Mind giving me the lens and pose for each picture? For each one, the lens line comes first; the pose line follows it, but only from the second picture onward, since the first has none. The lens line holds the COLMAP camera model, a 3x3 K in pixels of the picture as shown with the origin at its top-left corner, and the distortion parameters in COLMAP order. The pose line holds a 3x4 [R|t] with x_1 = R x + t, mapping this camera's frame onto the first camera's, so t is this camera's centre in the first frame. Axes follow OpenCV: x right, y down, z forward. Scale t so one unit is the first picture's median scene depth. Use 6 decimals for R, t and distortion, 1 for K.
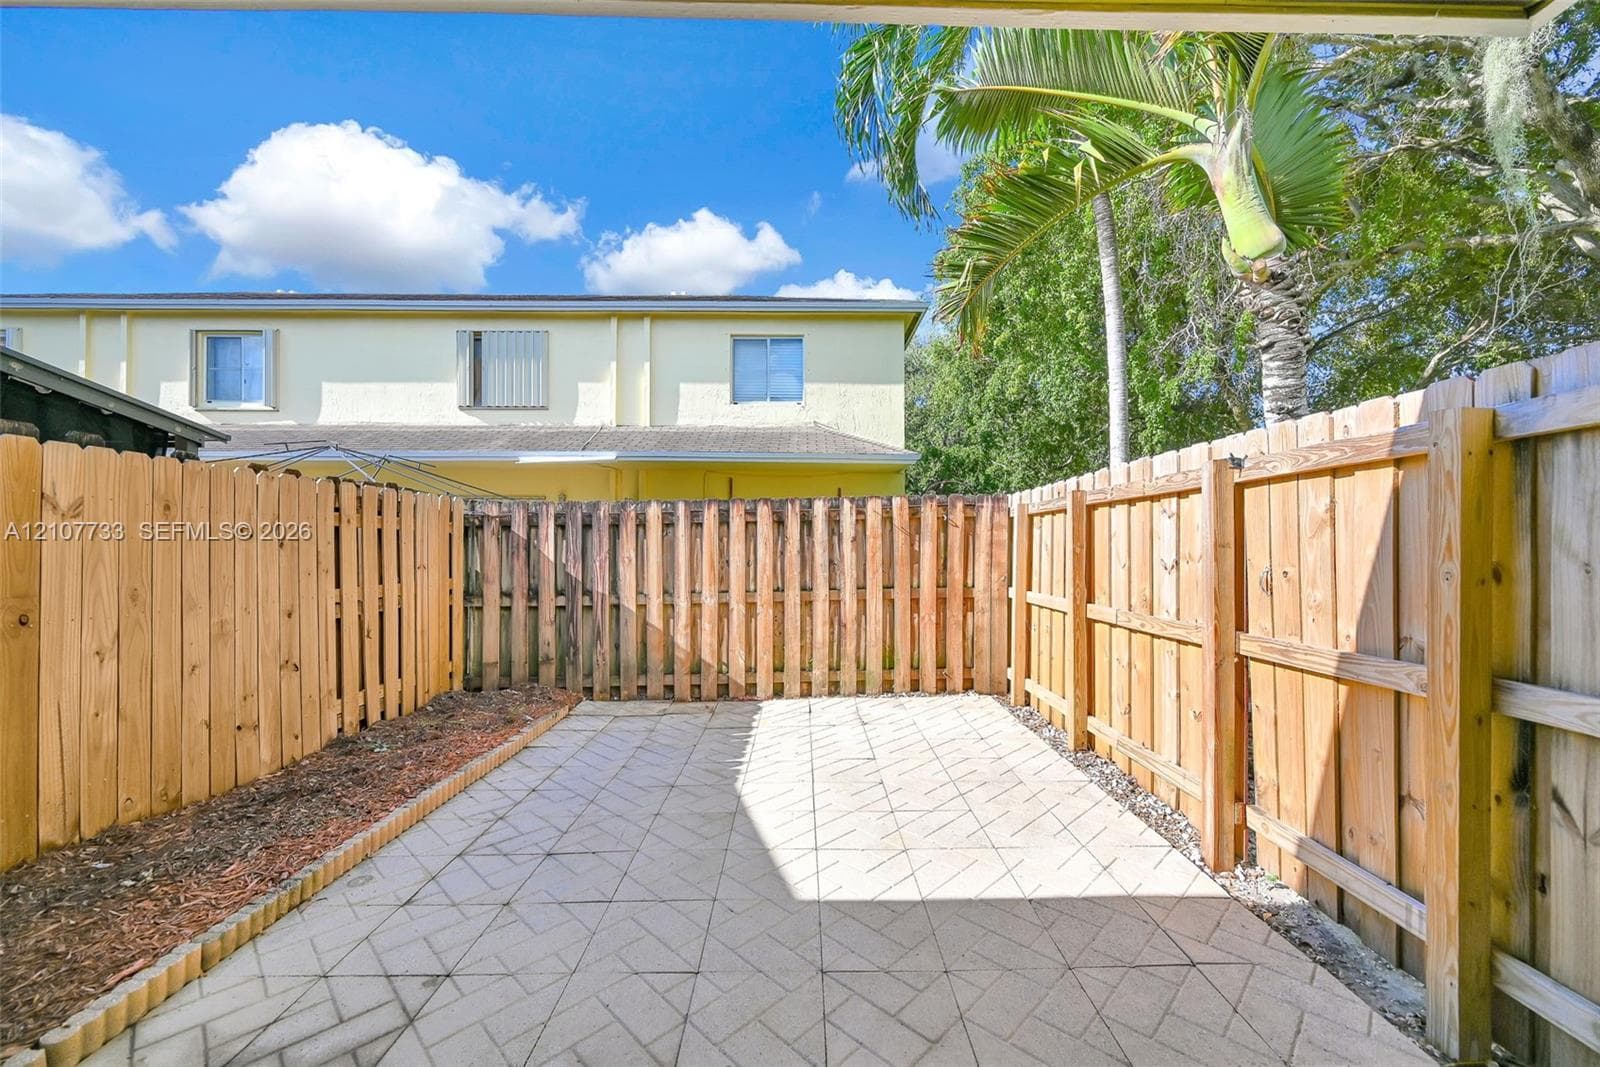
lens RADIAL K [[648.5, 0, 815.3], [0, 648.5, 543.3], [0, 0, 1]] dist [0.002869, 0.000662]
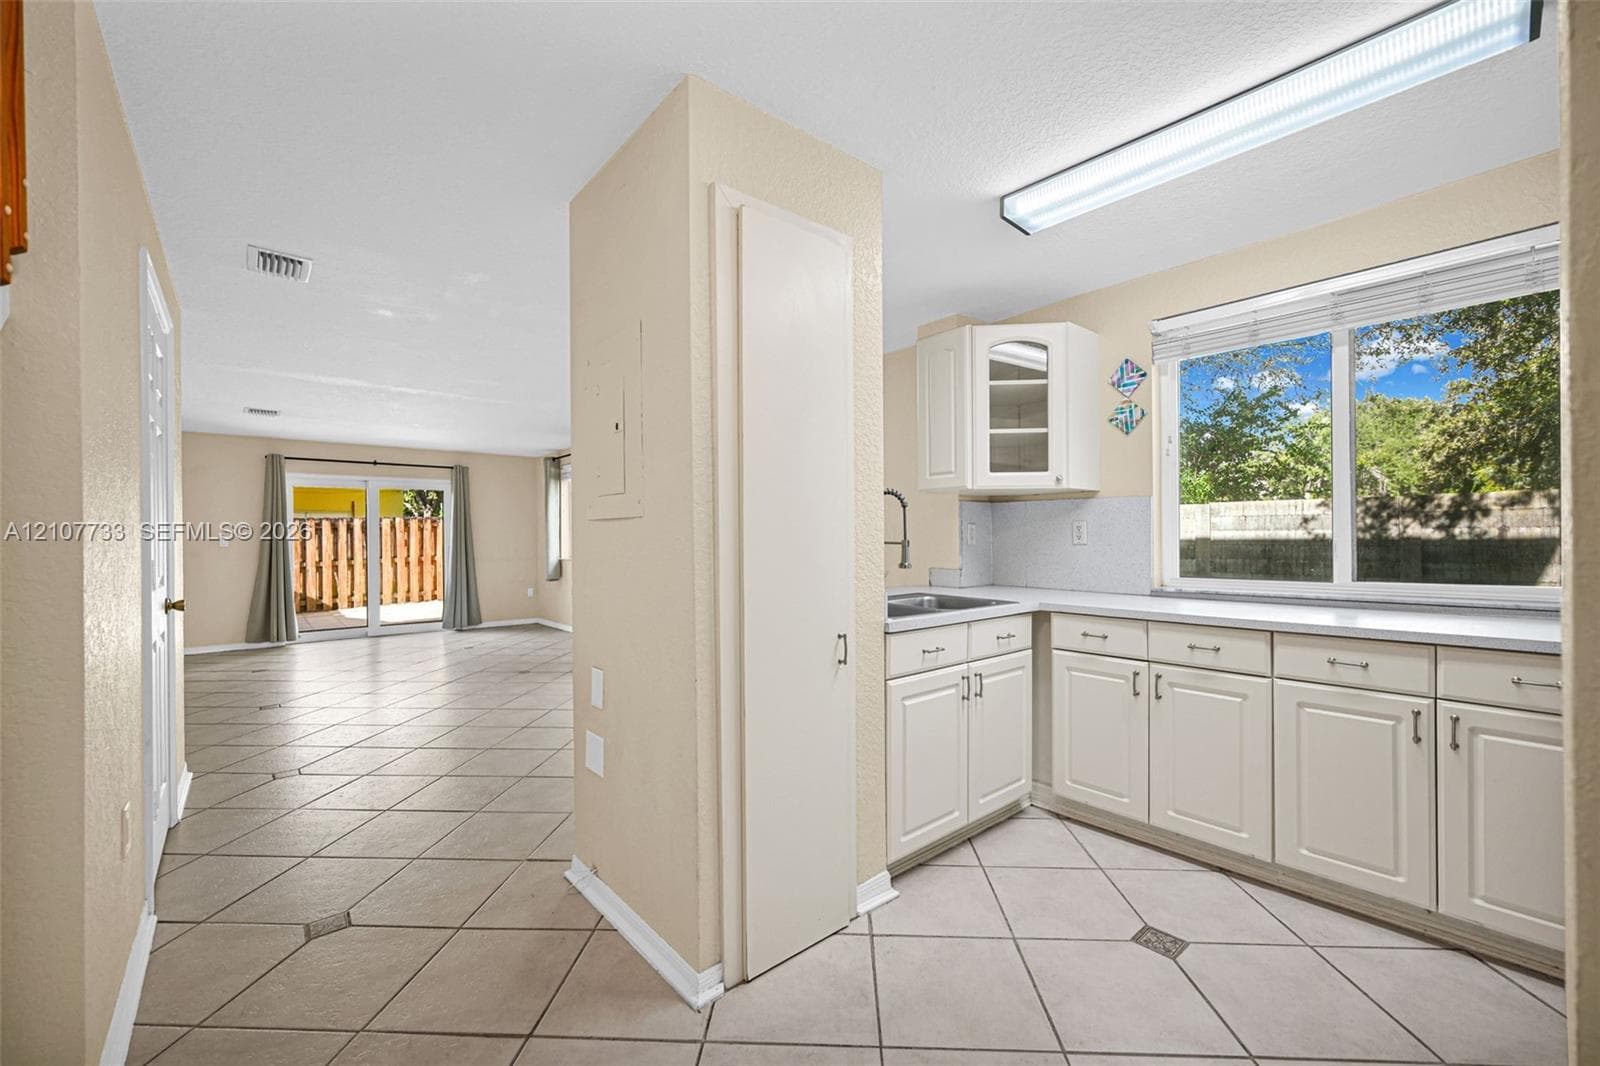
lens RADIAL K [[648.5, 0, 795.2], [0, 648.5, 536.8], [0, 0, 1]] dist [0.002869, 0.000662]
pose [[0.770370, -0.012160, 0.637481, -0.256431], [0.012596, 0.999913, 0.003852, 0.005231], [-0.637473, 0.005062, 0.770456, -1.668906]]
